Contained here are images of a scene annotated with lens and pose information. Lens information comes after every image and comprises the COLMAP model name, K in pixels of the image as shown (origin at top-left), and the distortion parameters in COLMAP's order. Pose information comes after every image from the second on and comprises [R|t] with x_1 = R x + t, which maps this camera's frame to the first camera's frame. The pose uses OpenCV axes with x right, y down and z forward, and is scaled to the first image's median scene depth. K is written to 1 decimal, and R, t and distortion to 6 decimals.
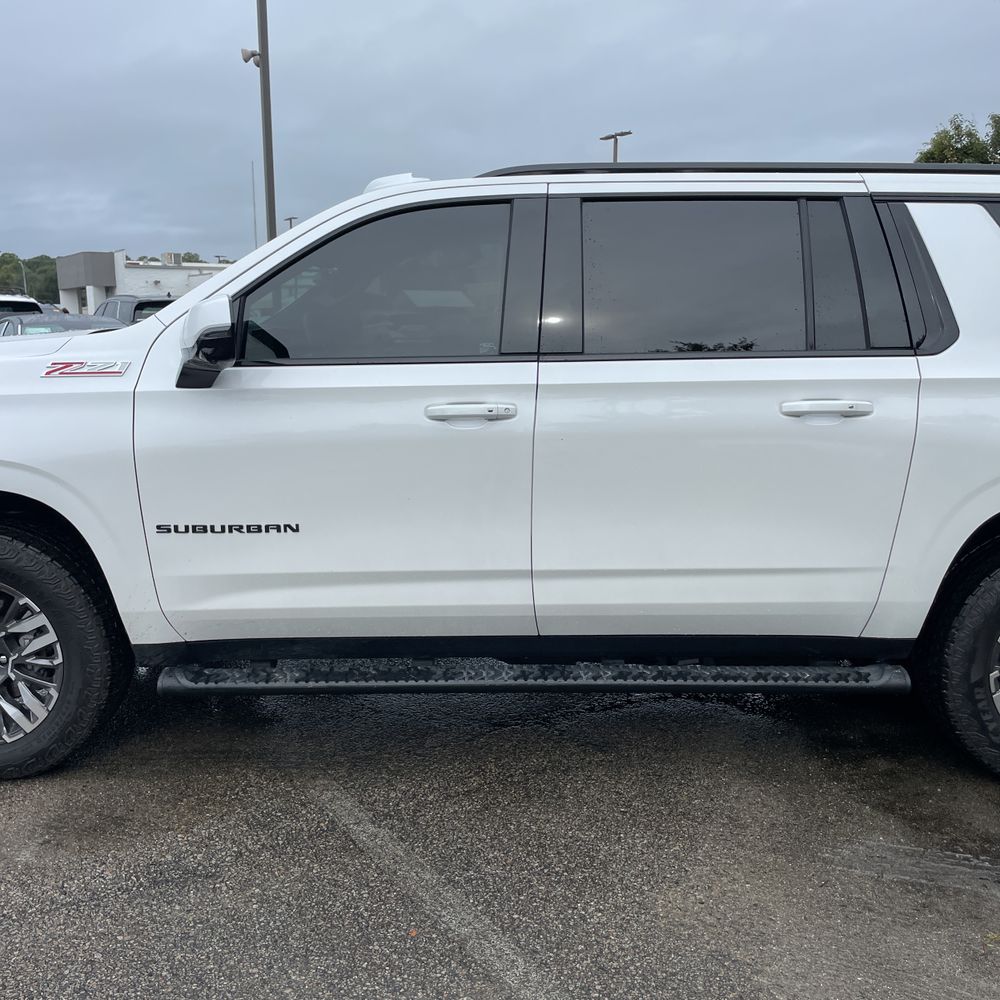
lens RADIAL K [[1019.4, 0, 493.4], [0, 1019.4, 502.0], [0, 0, 1]] dist [0.098281, -0.136956]
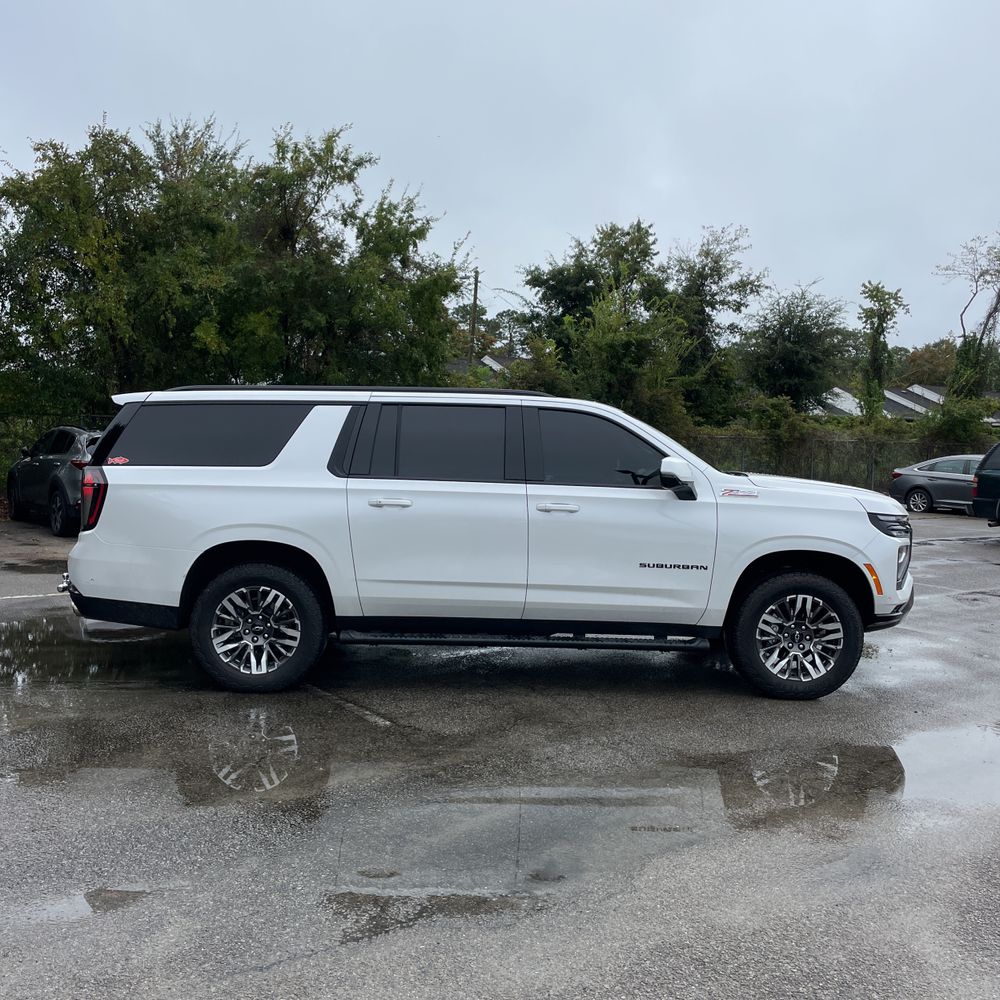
lens RADIAL K [[1019.4, 0, 493.4], [0, 1019.4, 502.0], [0, 0, 1]] dist [0.098281, -0.136956]
pose [[0.993846, 0.107163, 0.028036, 0.949333], [-0.102769, 0.986484, -0.127627, 0.123619], [-0.041334, 0.123961, 0.991426, -1.039341]]
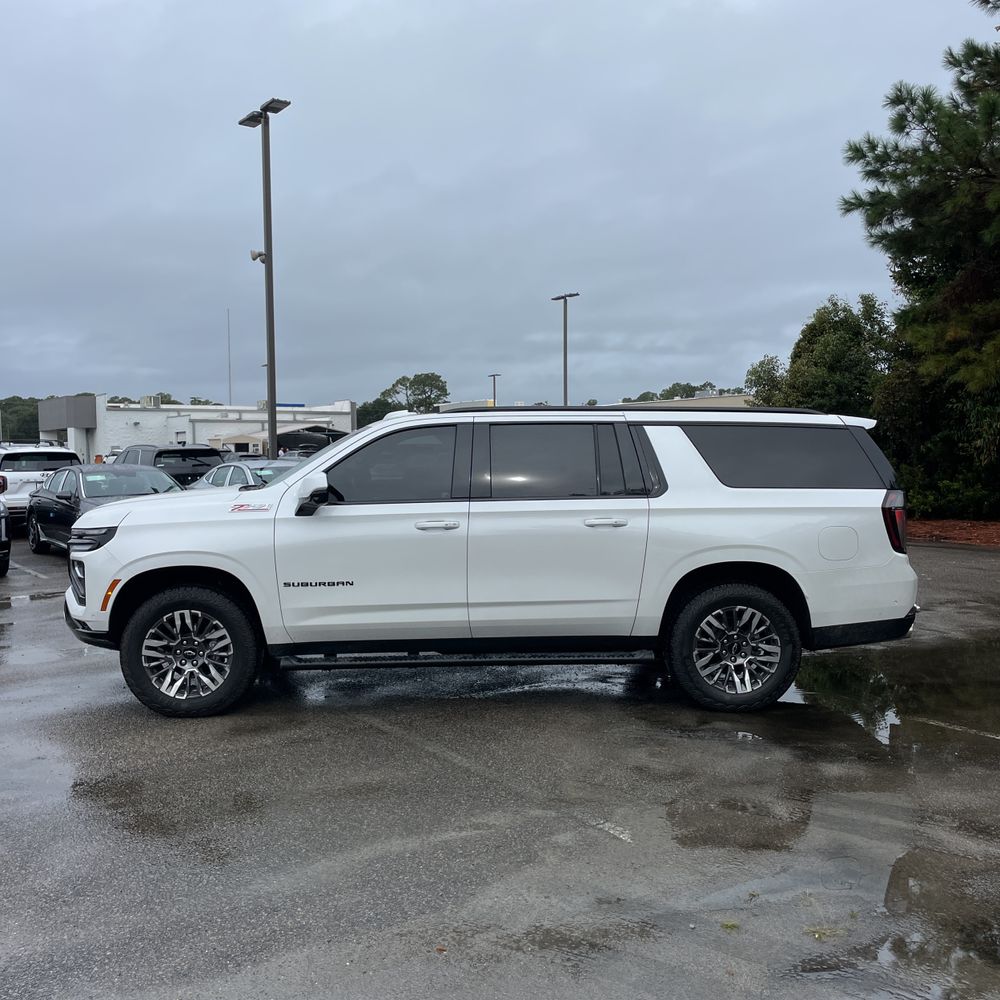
lens RADIAL K [[1031.3, 0, 491.2], [0, 1031.3, 493.0], [0, 0, 1]] dist [0.117874, -0.165474]
pose [[0.999505, -0.008570, 0.030268, 0.024060], [0.012637, 0.990511, -0.136850, 0.130832], [-0.028808, 0.137165, 0.990129, -1.061117]]
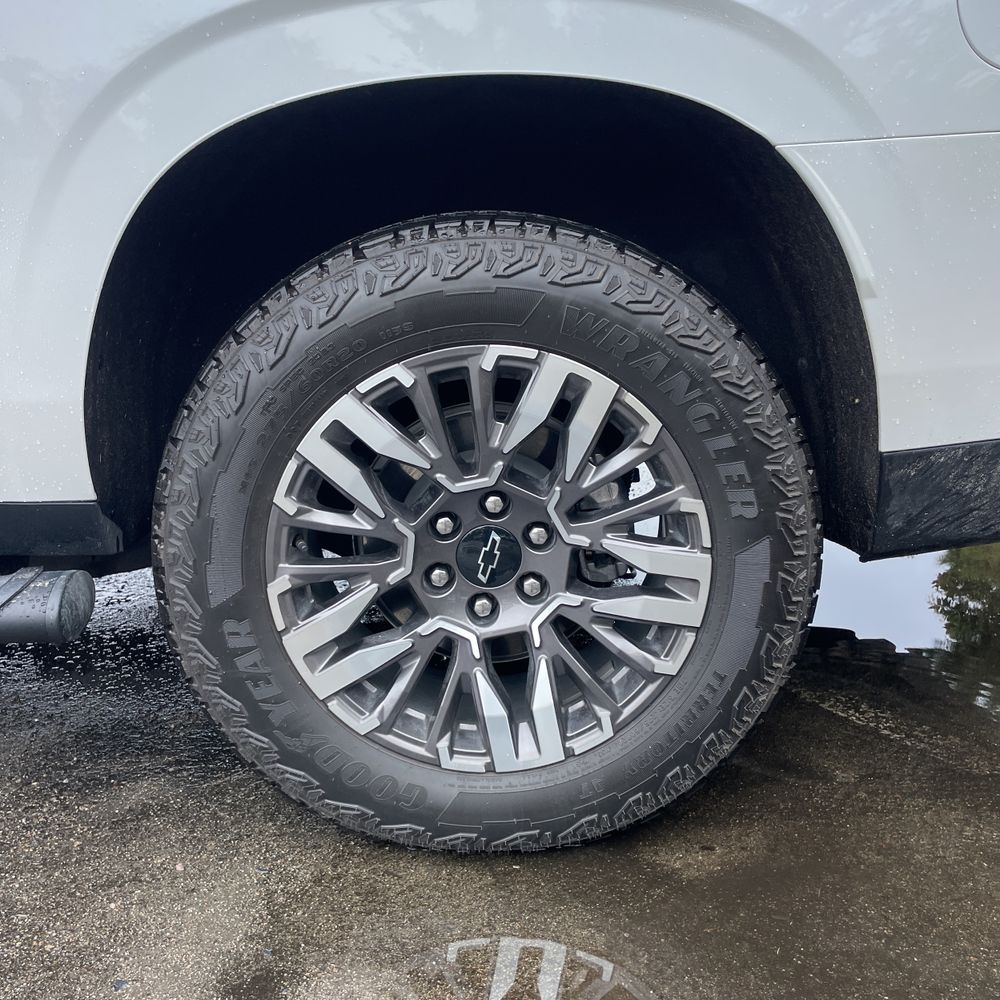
lens RADIAL K [[1031.3, 0, 491.2], [0, 1031.3, 493.0], [0, 0, 1]] dist [0.117874, -0.165474]
pose [[0.999843, -0.017699, -0.000343, 0.571375], [0.017682, 0.997571, 0.067376, 0.106171], [-0.000851, -0.067372, 0.997728, 0.607272]]
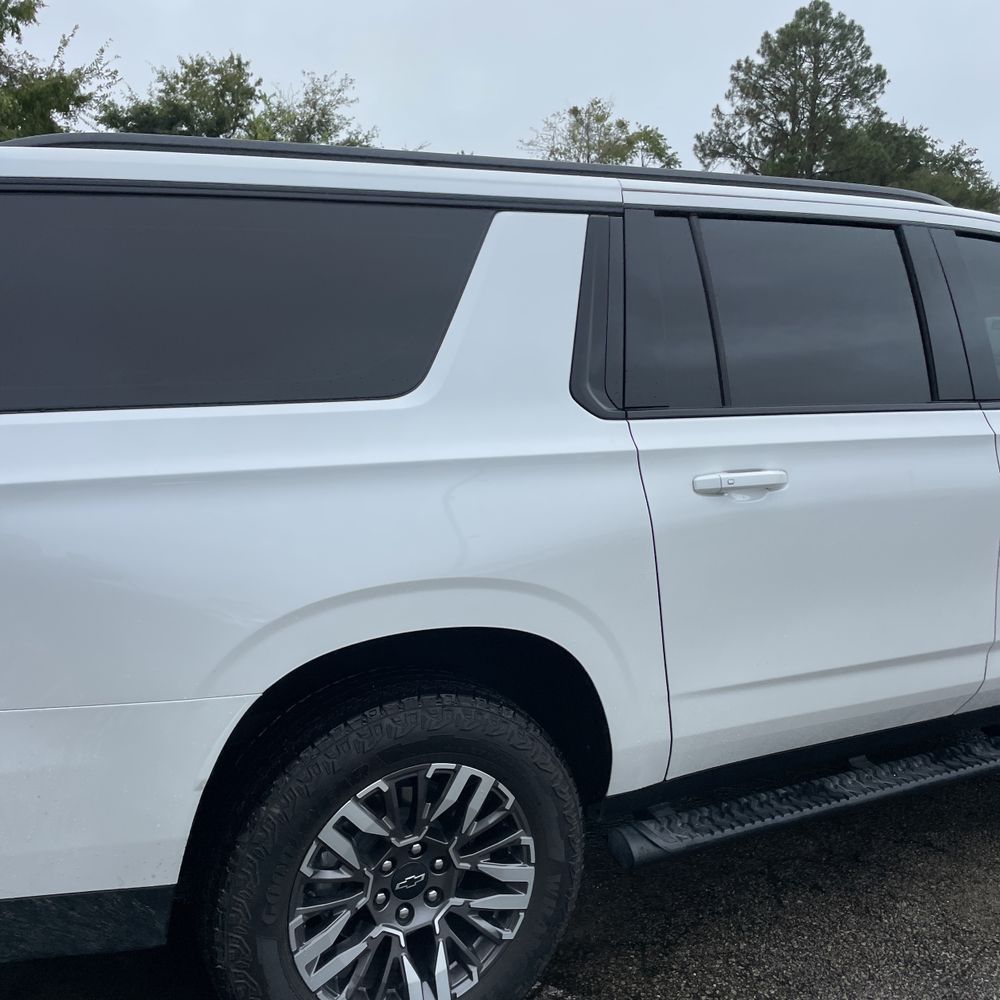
lens RADIAL K [[1019.4, 0, 493.4], [0, 1019.4, 502.0], [0, 0, 1]] dist [0.098281, -0.136956]
pose [[0.889477, 0.015342, 0.456722, 0.301016], [0.001925, 0.999302, -0.037317, -0.067103], [-0.456976, 0.034072, 0.888826, 0.377222]]
